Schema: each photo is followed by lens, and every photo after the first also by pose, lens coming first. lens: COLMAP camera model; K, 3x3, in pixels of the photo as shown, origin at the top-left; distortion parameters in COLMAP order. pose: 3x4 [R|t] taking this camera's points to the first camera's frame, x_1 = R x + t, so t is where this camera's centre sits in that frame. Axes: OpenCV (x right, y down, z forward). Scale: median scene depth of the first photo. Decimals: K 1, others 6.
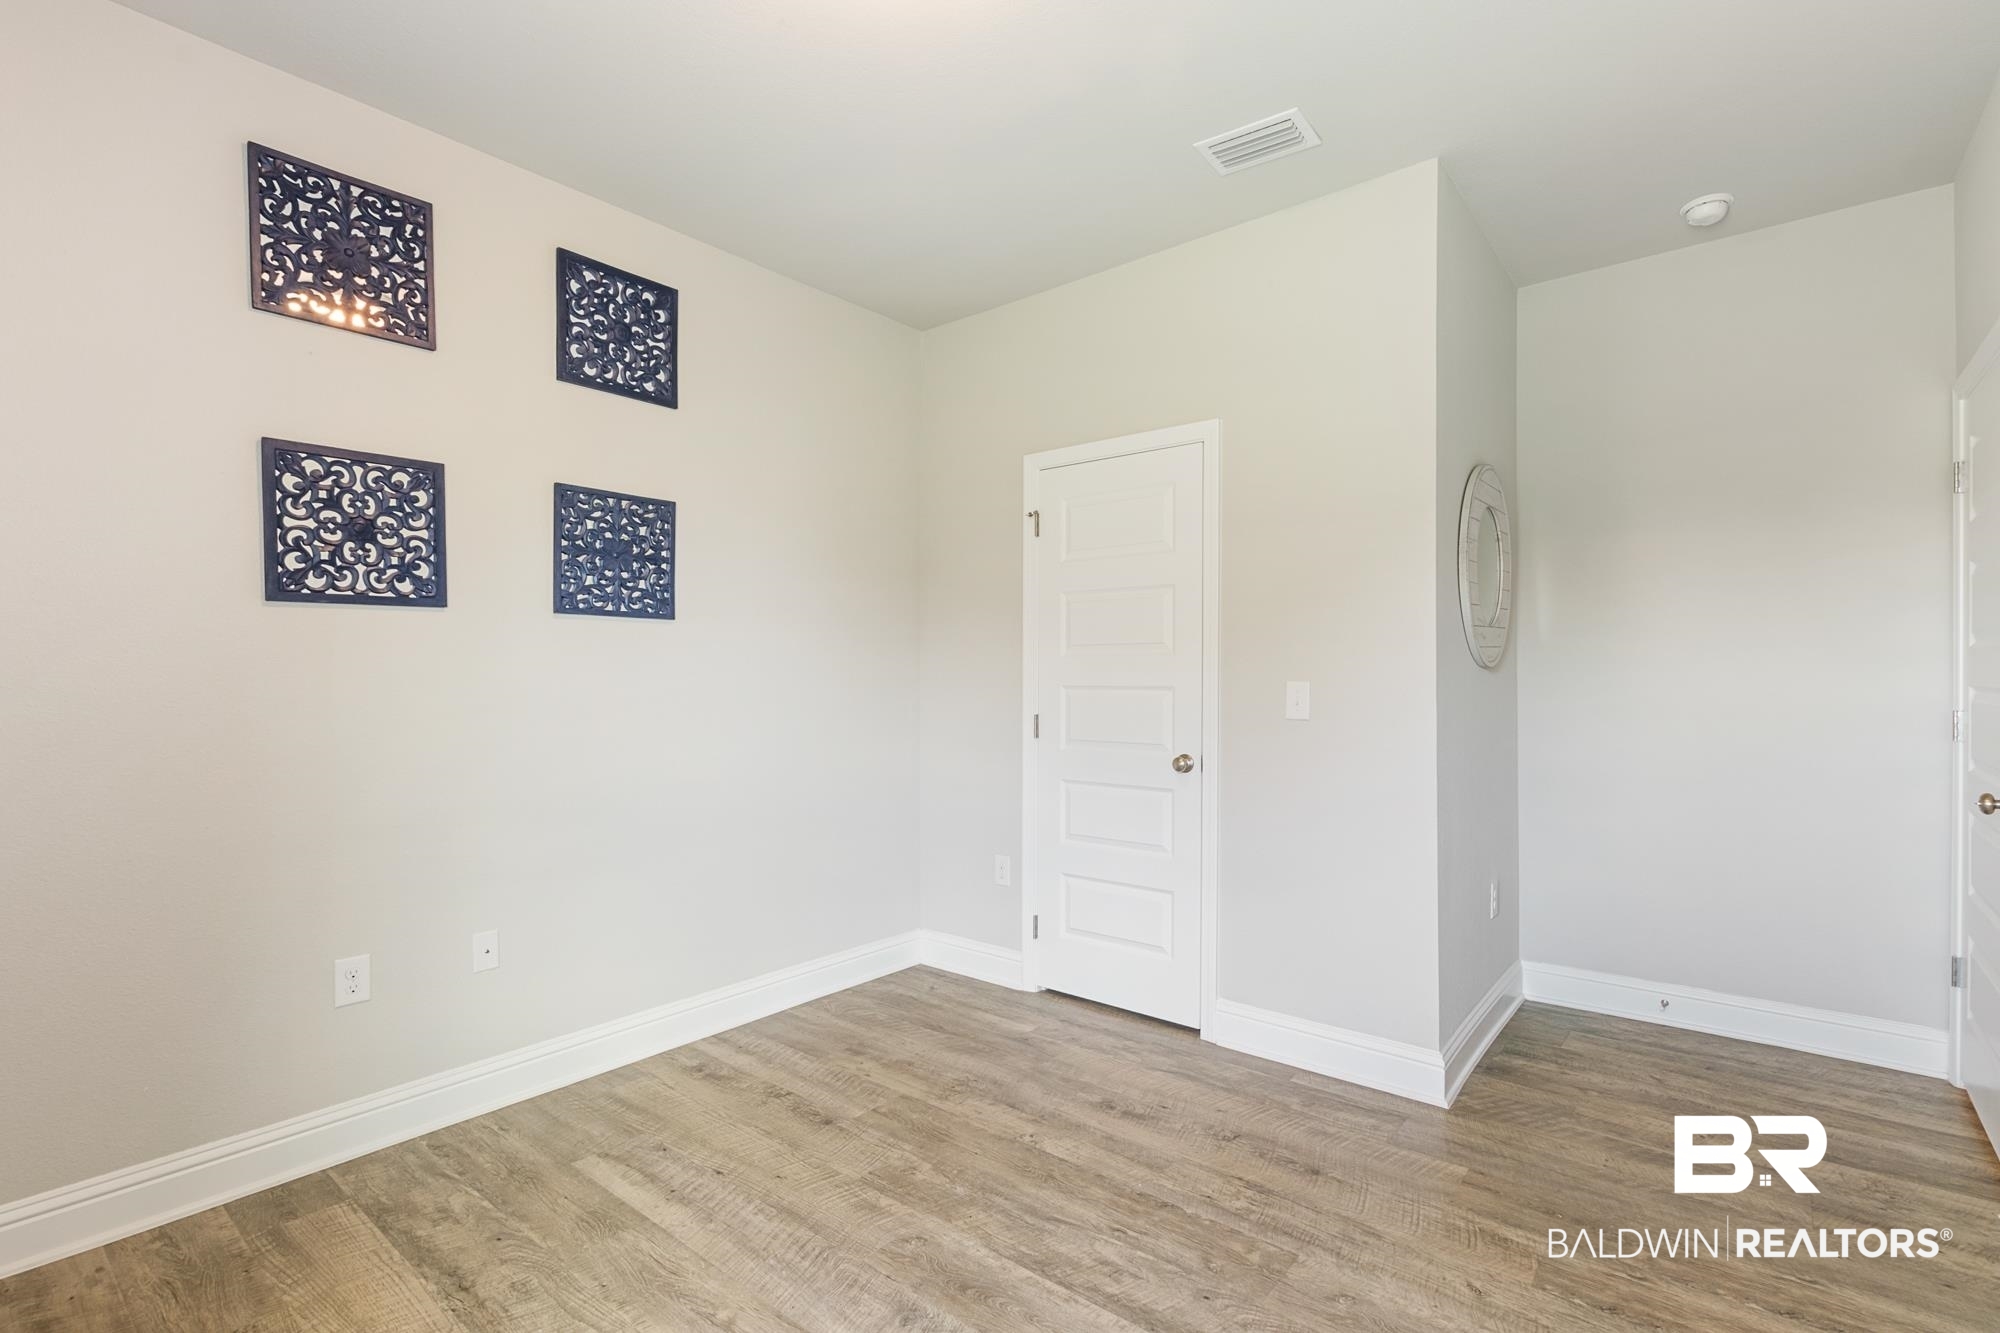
lens RADIAL K [[921.3, 0, 1015.1], [0, 921.3, 673.6], [0, 0, 1]] dist [0.004486, -0.000725]
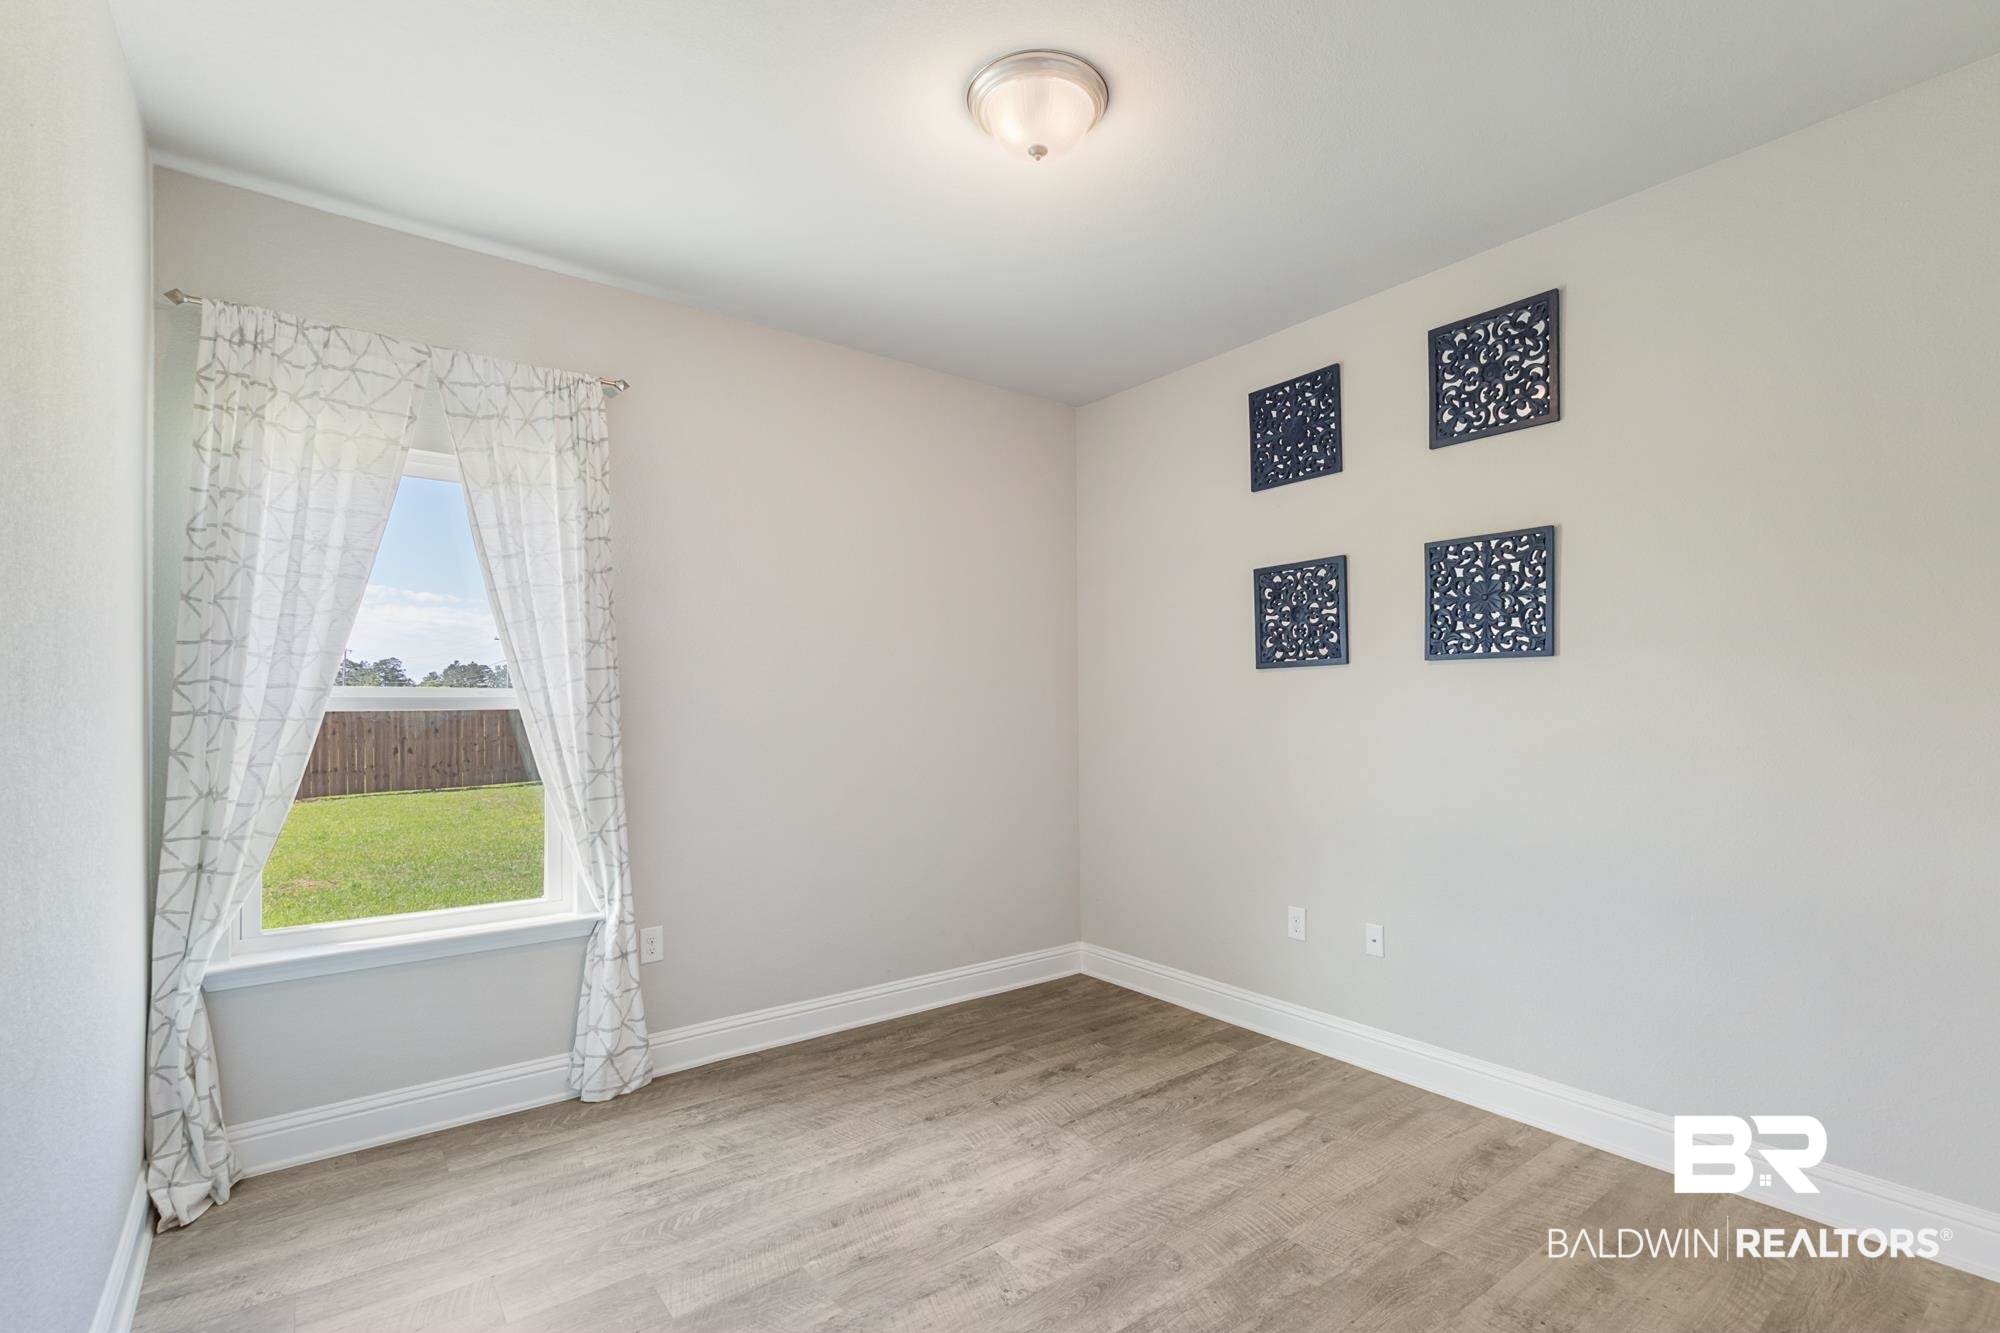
lens RADIAL K [[921.3, 0, 1013.4], [0, 921.3, 681.3], [0, 0, 1]] dist [0.004486, -0.000725]
pose [[-0.231912, -0.022098, -0.972486, 0.760272], [0.006774, 0.999681, -0.024331, -0.018087], [0.972713, -0.012230, -0.231688, 0.840468]]
